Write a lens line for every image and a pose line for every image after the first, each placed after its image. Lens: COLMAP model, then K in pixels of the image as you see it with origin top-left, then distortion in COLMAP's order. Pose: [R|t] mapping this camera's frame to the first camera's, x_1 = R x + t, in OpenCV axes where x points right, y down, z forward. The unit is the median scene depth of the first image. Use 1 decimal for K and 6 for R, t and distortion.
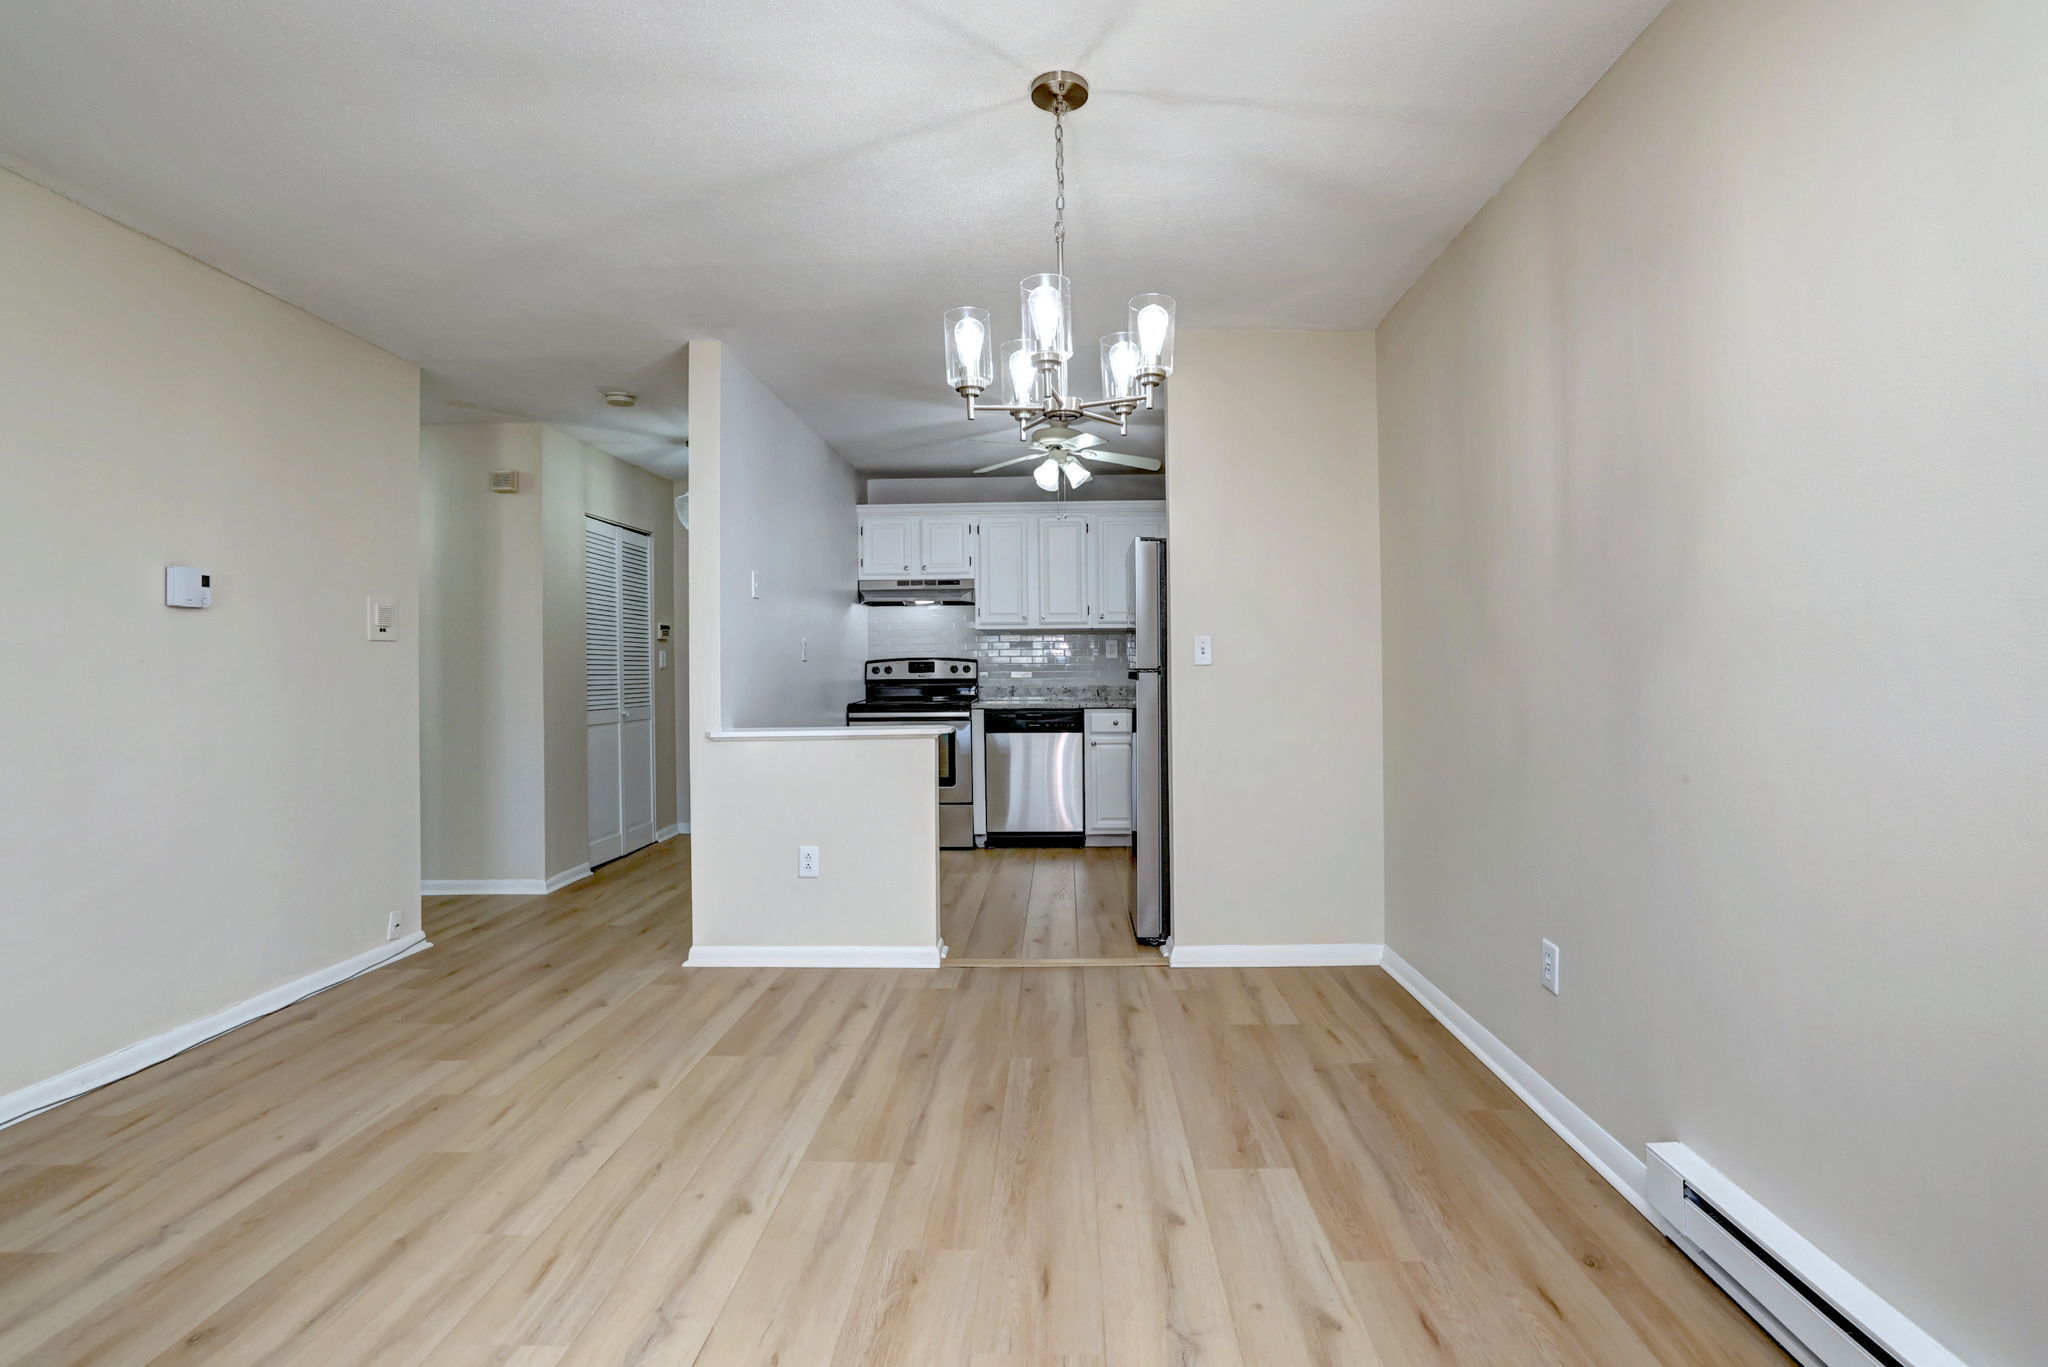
lens RADIAL K [[984.3, 0, 1034.1], [0, 984.3, 641.2], [0, 0, 1]] dist [-0.000407, 0.000155]
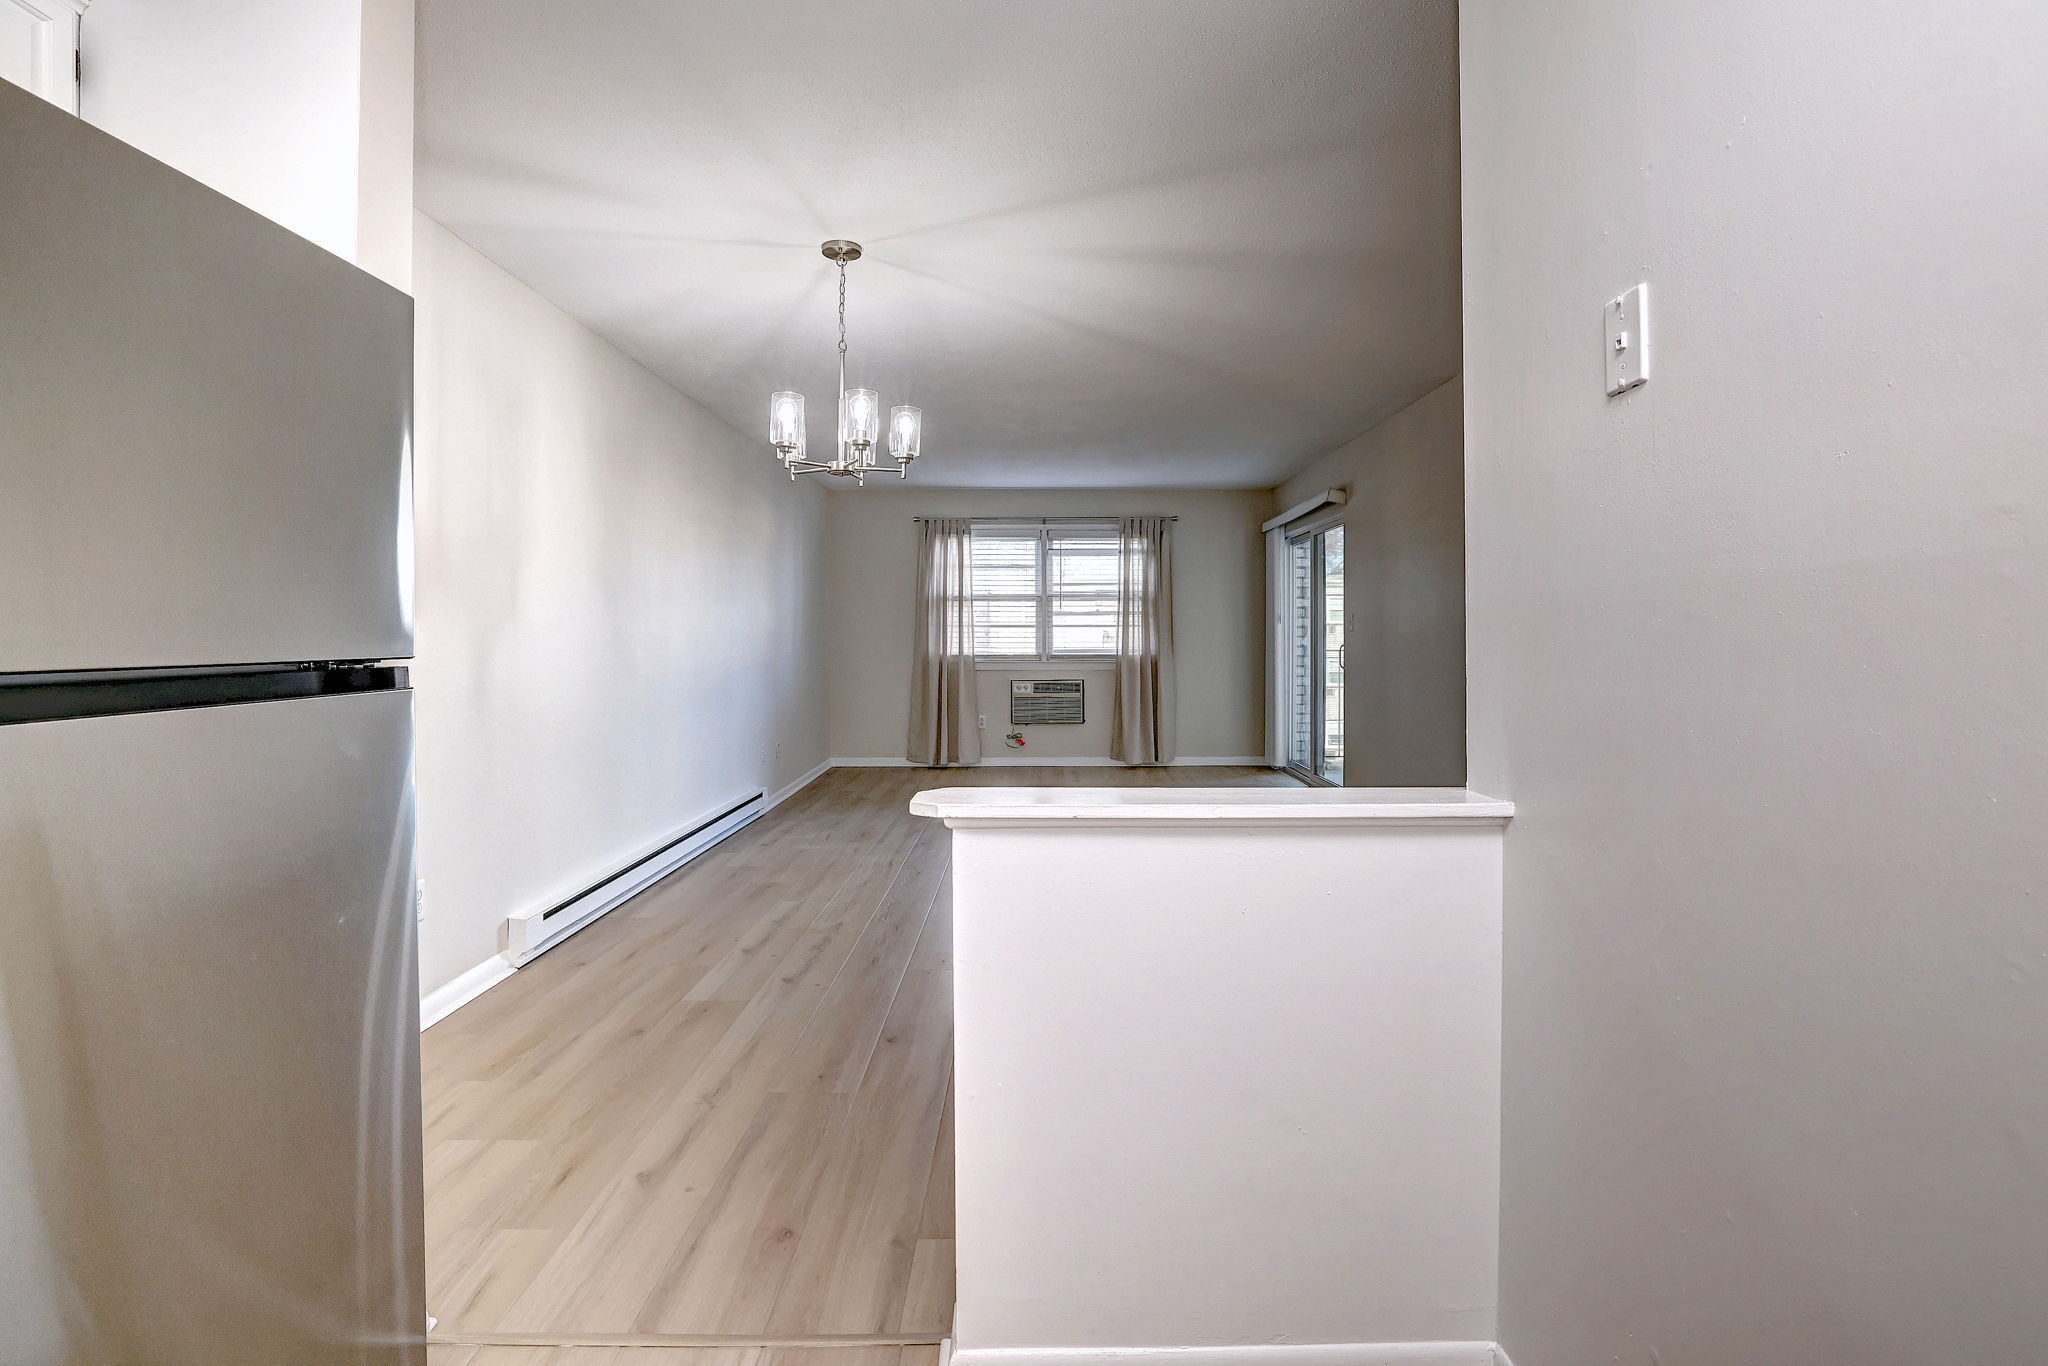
lens RADIAL K [[984.3, 0, 1034.1], [0, 984.3, 640.7], [0, 0, 1]] dist [-0.000407, 0.000155]
pose [[-0.999372, 0.013942, -0.032574, -0.180036], [0.014606, 0.999688, -0.020253, 0.050073], [0.032282, -0.020716, -0.999264, 2.154310]]
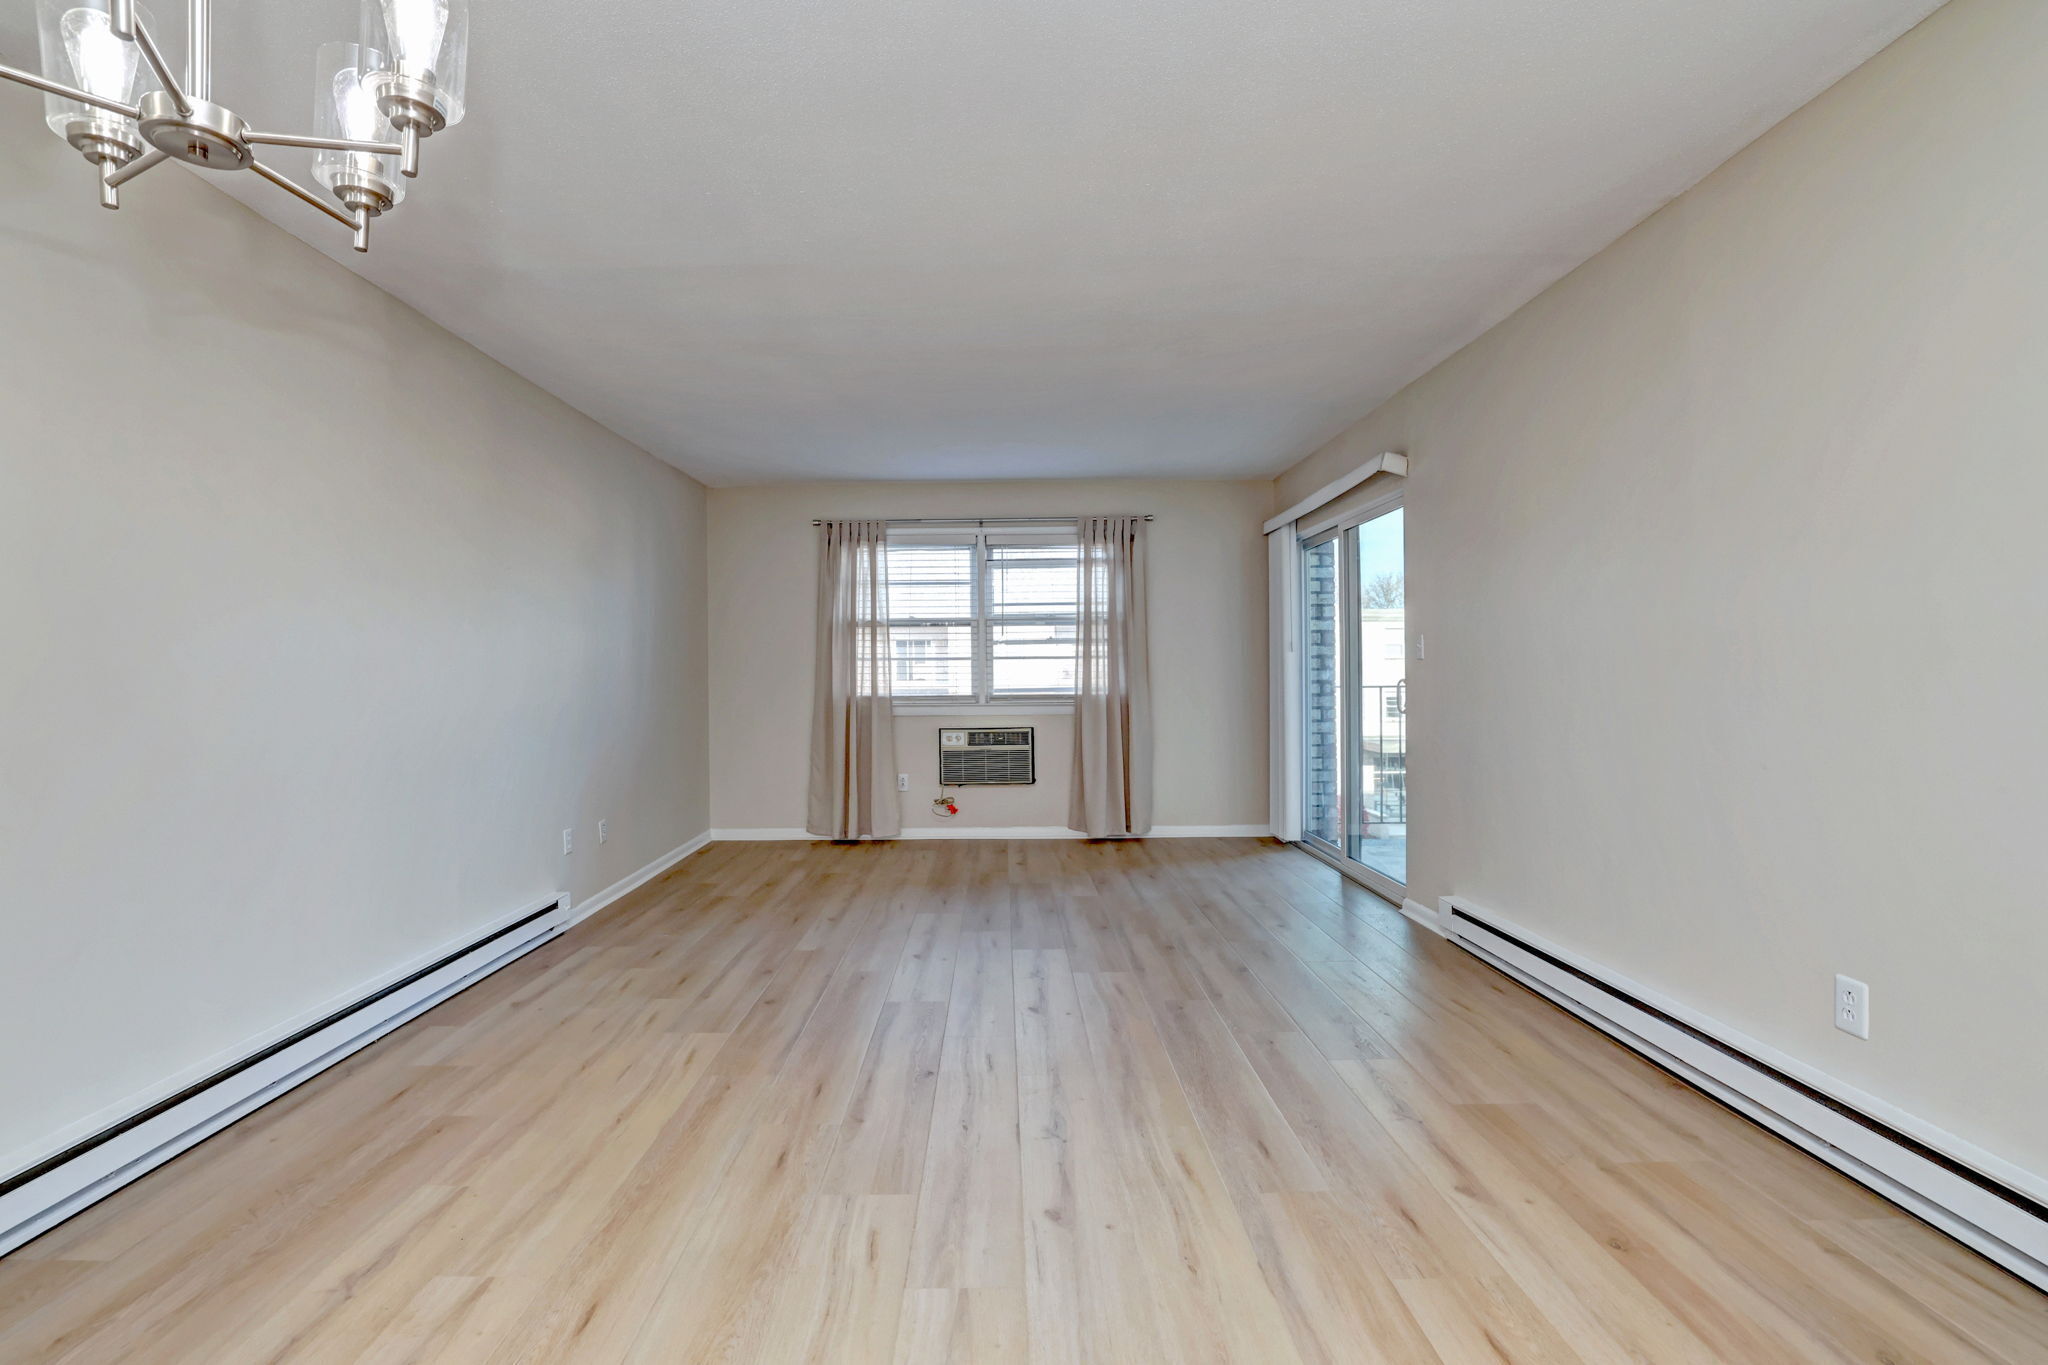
lens RADIAL K [[941.8, 0, 986.2], [0, 941.8, 663.9], [0, 0, 1]] dist [0.000484, 0.000165]
pose [[-0.999579, 0.020835, -0.020193, -0.286967], [0.021538, 0.999146, -0.035258, 0.035319], [0.019442, -0.035678, -0.999174, 1.277805]]
